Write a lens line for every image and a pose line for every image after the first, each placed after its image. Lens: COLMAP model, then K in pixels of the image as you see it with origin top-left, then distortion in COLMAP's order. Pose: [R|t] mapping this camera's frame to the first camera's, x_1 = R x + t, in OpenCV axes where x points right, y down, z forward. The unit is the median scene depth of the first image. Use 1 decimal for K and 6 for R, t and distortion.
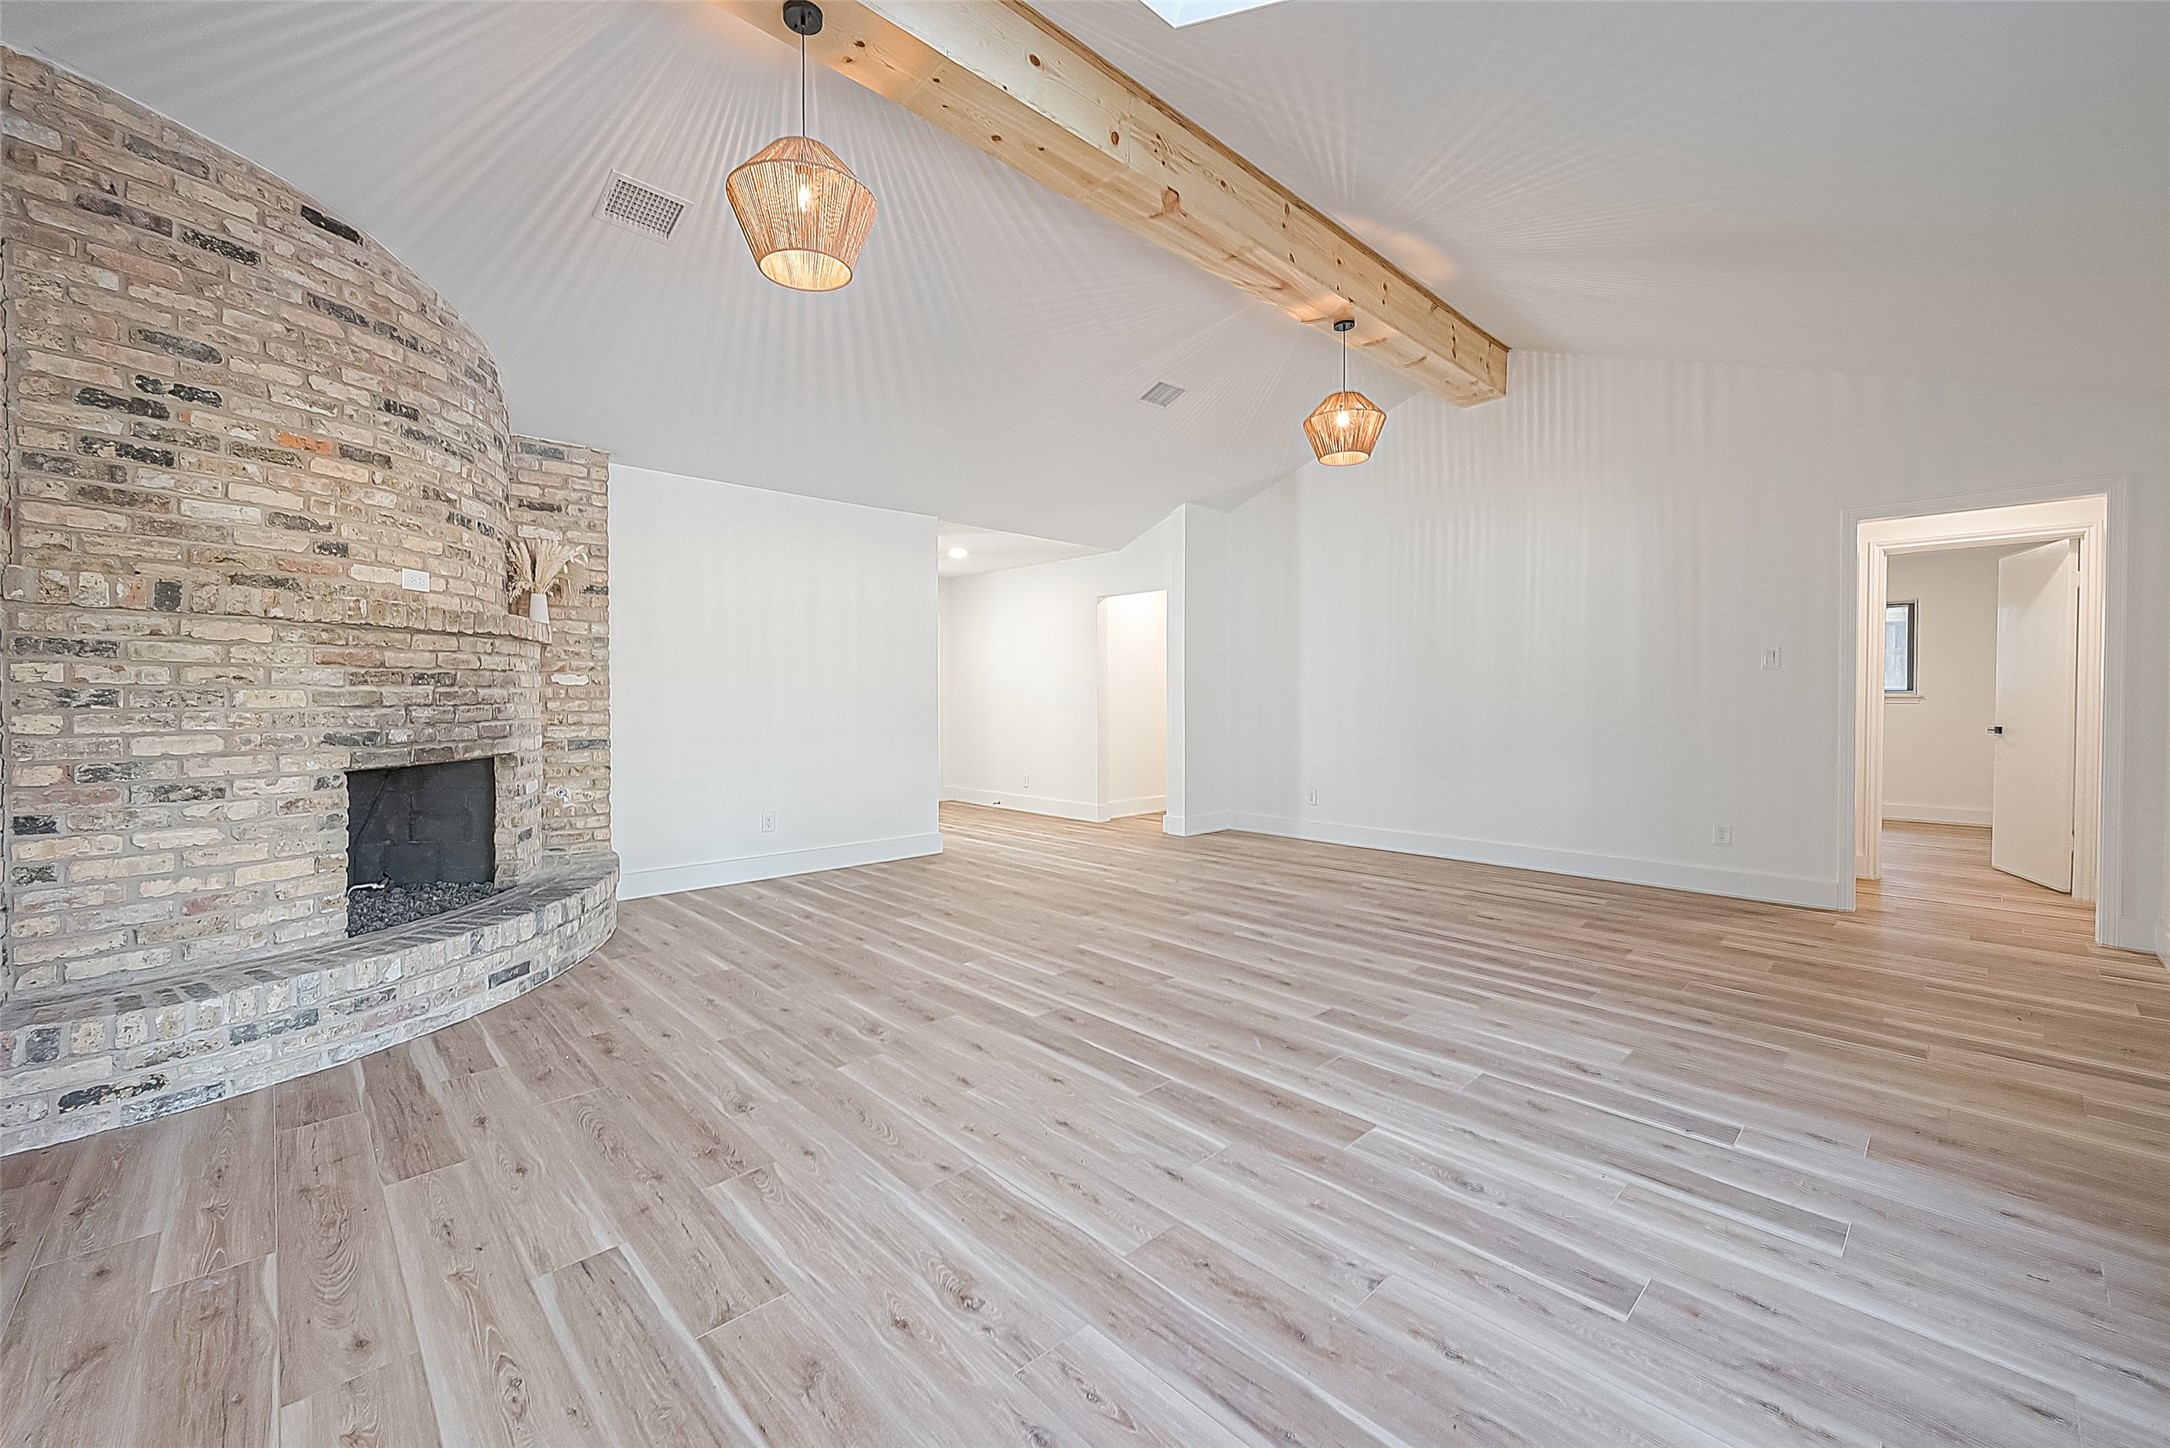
lens RADIAL K [[875.9, 0, 1086.3], [0, 875.9, 707.6], [0, 0, 1]] dist [-0.003380, 0.001546]
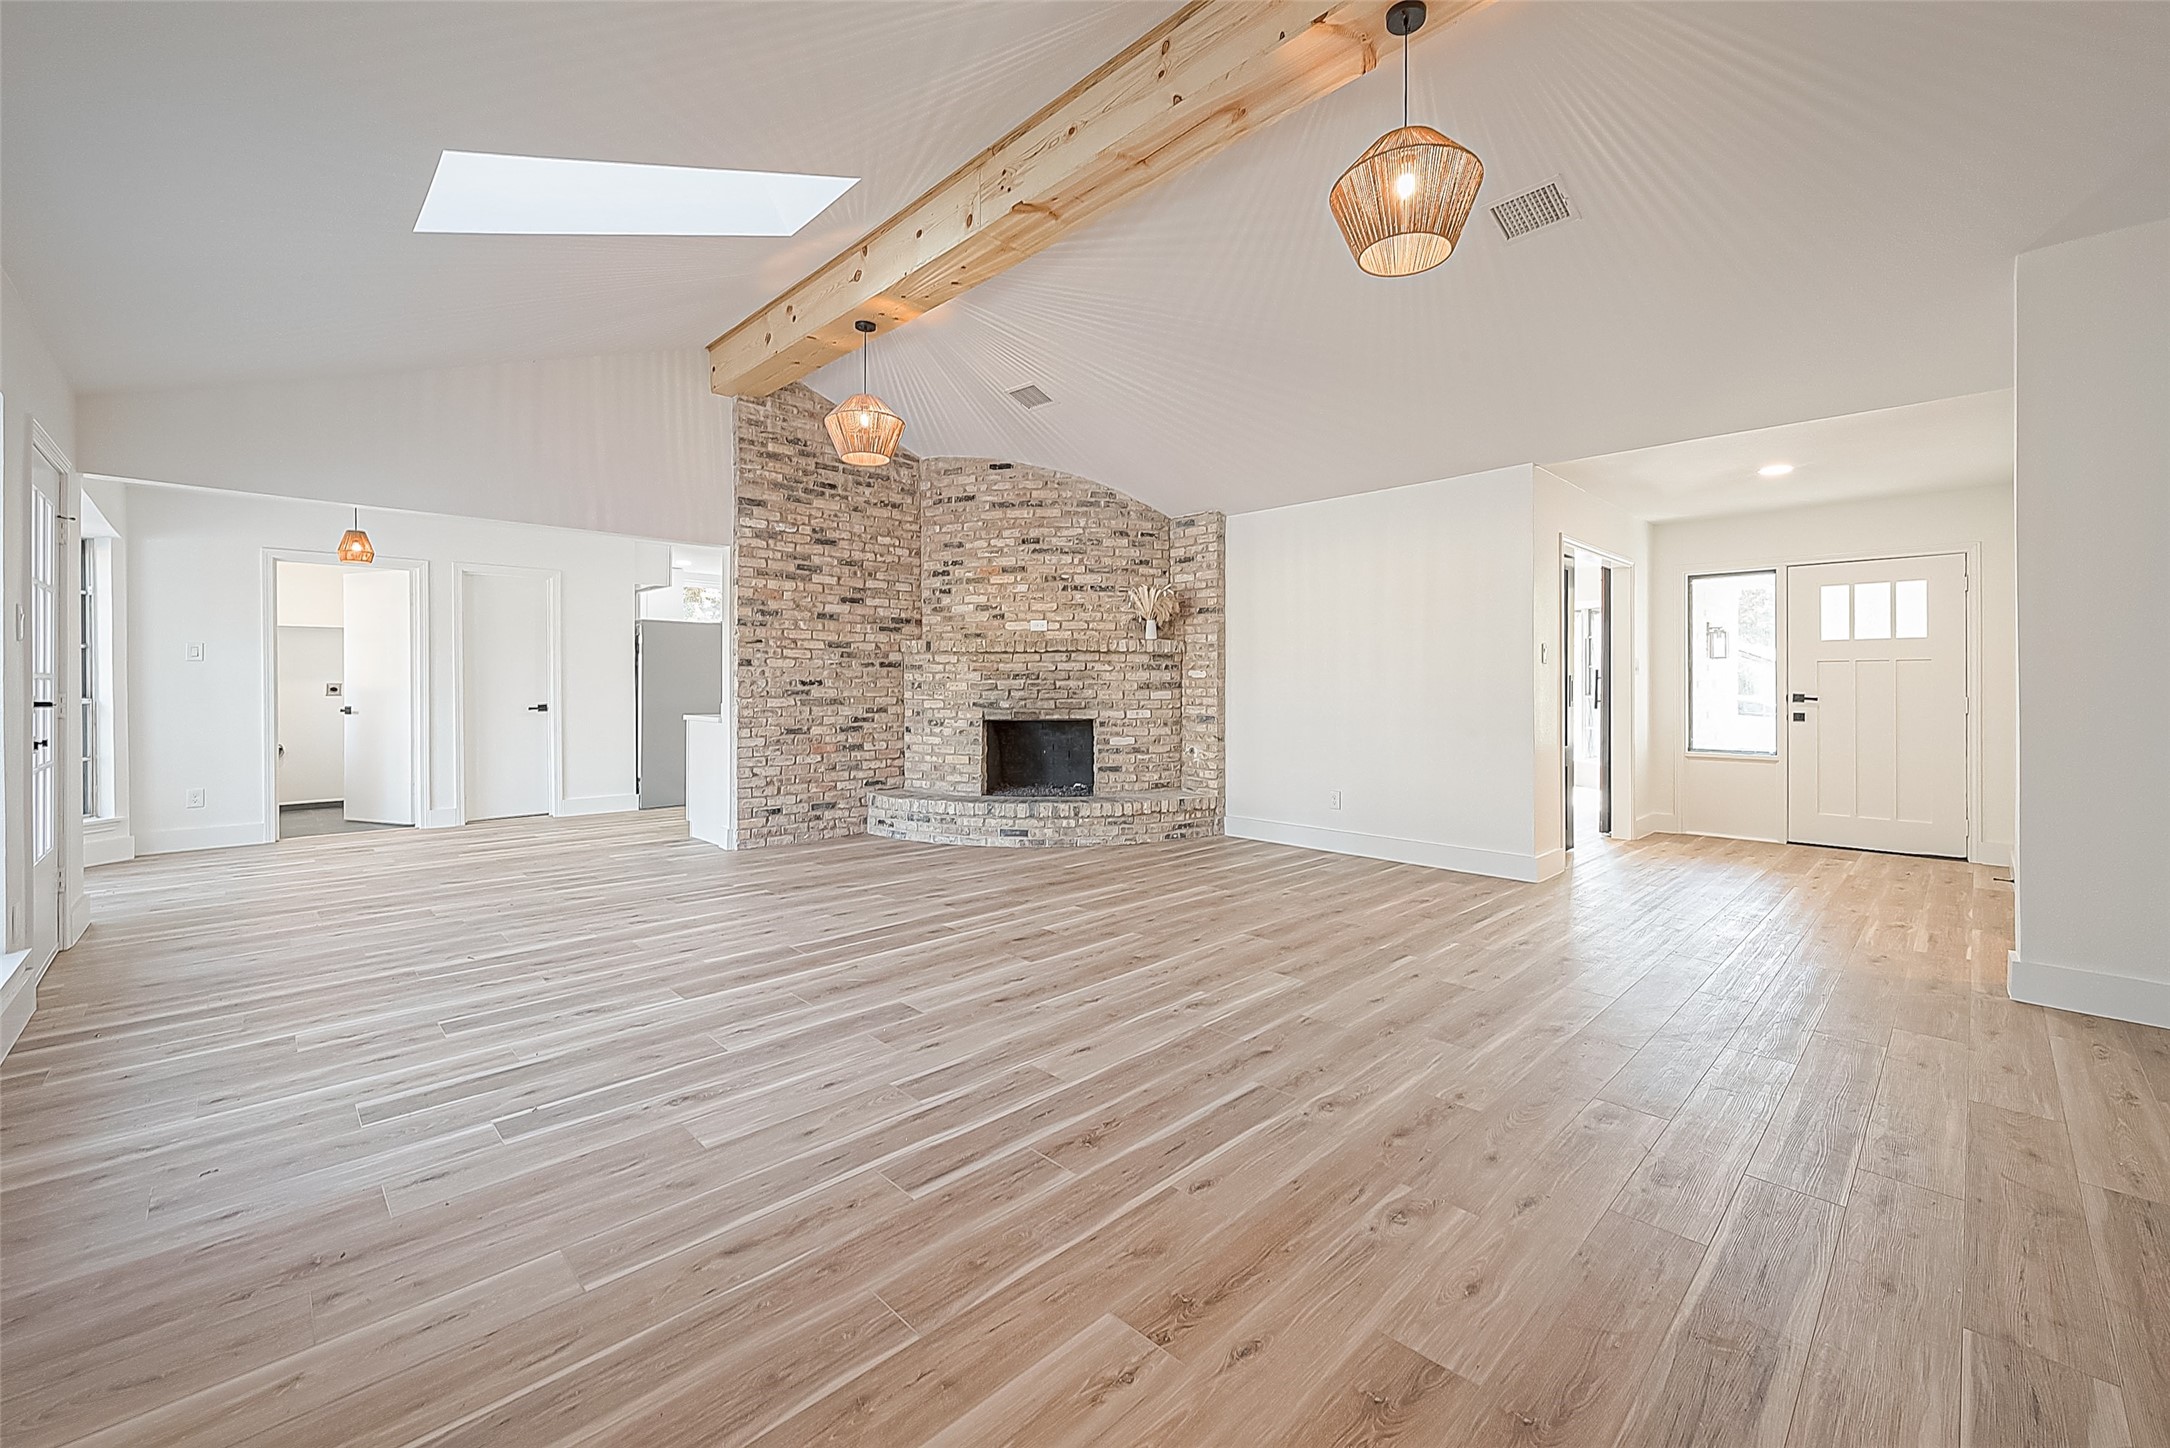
lens RADIAL K [[875.9, 0, 1111.8], [0, 875.9, 686.6], [0, 0, 1]] dist [-0.003380, 0.001546]
pose [[0.016529, 0.002529, -0.999860, 1.382579], [-0.014839, 0.999887, 0.002284, -0.019560], [0.999753, 0.014799, 0.016565, 1.324372]]
